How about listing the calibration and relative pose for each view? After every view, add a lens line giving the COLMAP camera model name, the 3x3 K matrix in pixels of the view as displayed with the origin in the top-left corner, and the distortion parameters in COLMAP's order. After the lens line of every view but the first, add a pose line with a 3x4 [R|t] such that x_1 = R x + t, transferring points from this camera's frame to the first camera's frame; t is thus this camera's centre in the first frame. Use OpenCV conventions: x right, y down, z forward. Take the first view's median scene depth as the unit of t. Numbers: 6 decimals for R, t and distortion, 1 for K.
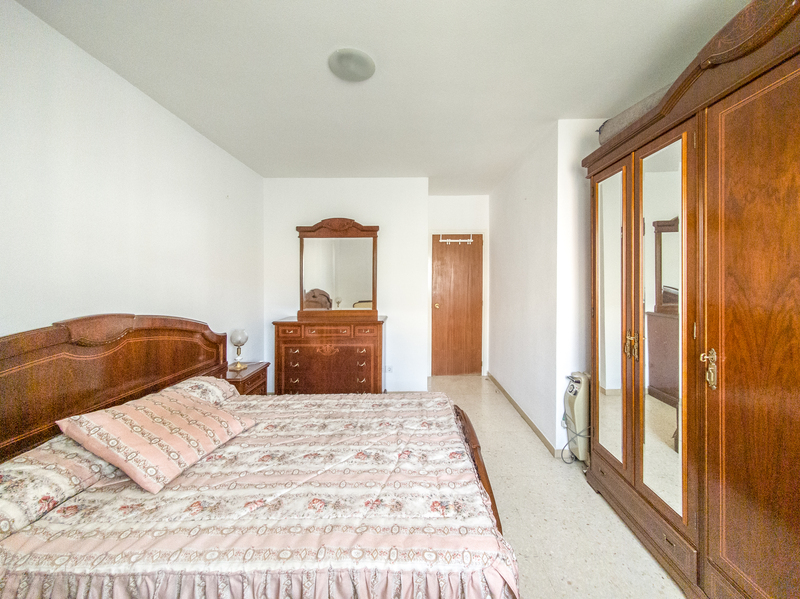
lens RADIAL K [[301.9, 0, 414.7], [0, 301.9, 283.7], [0, 0, 1]] dist [0.001020, 0.000235]
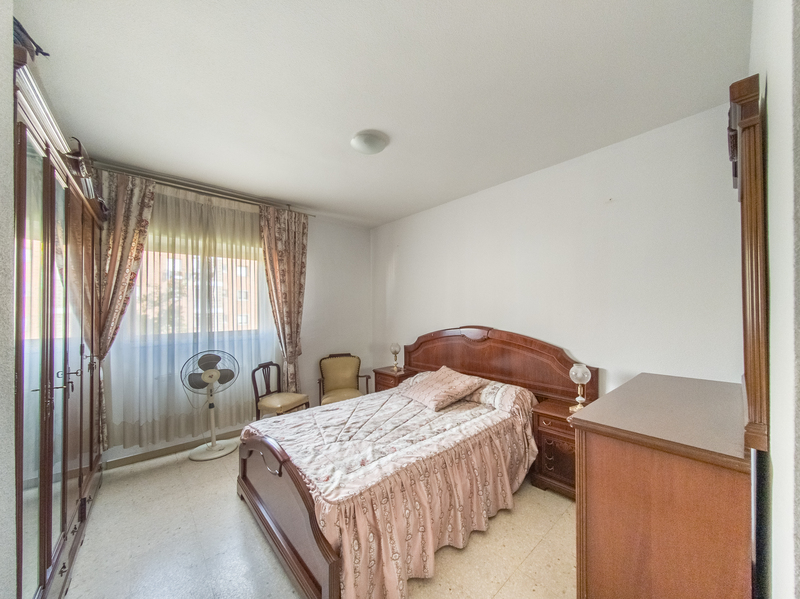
lens RADIAL K [[294.4, 0, 409.8], [0, 294.4, 301.7], [0, 0, 1]] dist [-0.000355, 0.000017]
pose [[-0.751383, -0.008749, -0.659809, 0.448646], [0.008883, 0.999687, -0.023372, -0.011410], [0.659807, -0.023422, -0.751070, 1.870080]]
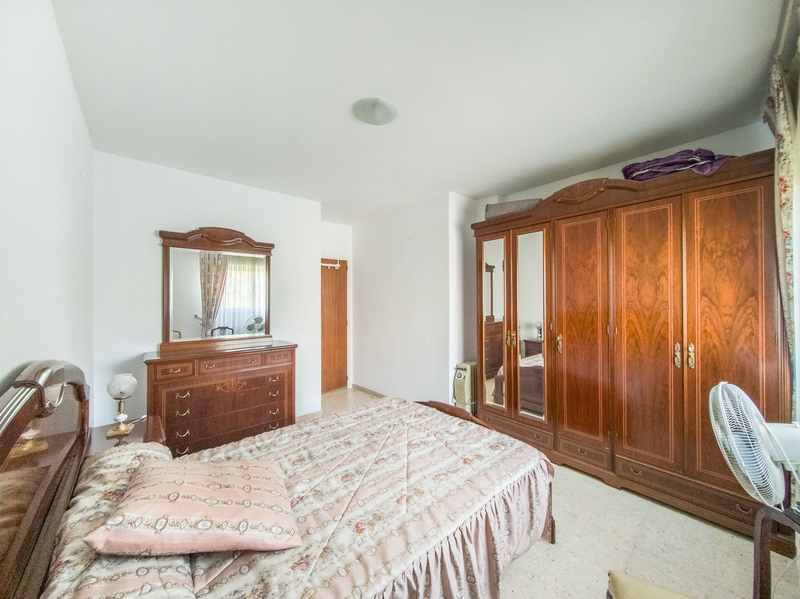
lens RADIAL K [[296.6, 0, 406.9], [0, 296.6, 305.1], [0, 0, 1]] dist [0.000413, 0.000108]
pose [[0.749752, -0.009579, 0.661650, -0.770254], [0.010050, 0.999945, 0.003089, -0.003717], [-0.661643, 0.004334, 0.749806, 0.090713]]
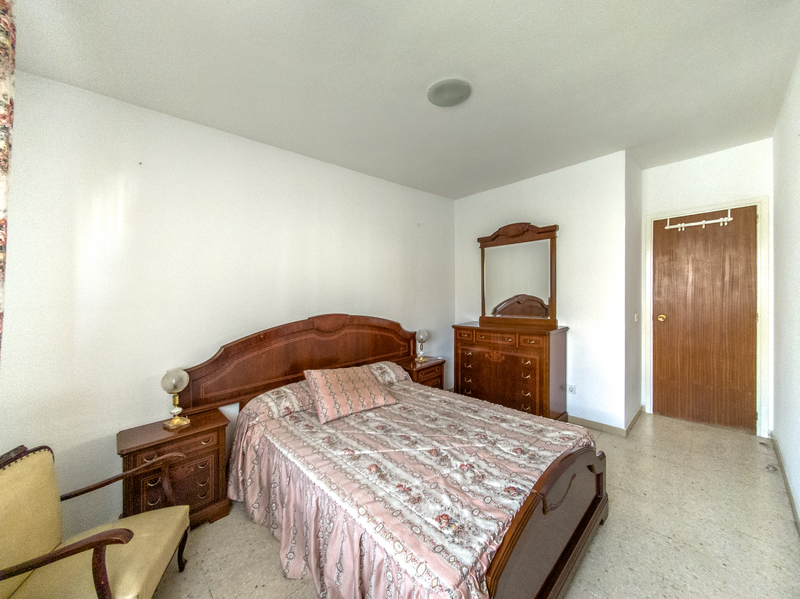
lens RADIAL K [[307.3, 0, 410.5], [0, 307.3, 285.5], [0, 0, 1]] dist [-0.001175, 0.000023]
pose [[0.682684, -0.028954, -0.730139, 0.468995], [0.024259, 0.999562, -0.016956, -0.016092], [0.730311, -0.006137, 0.683088, 0.137624]]
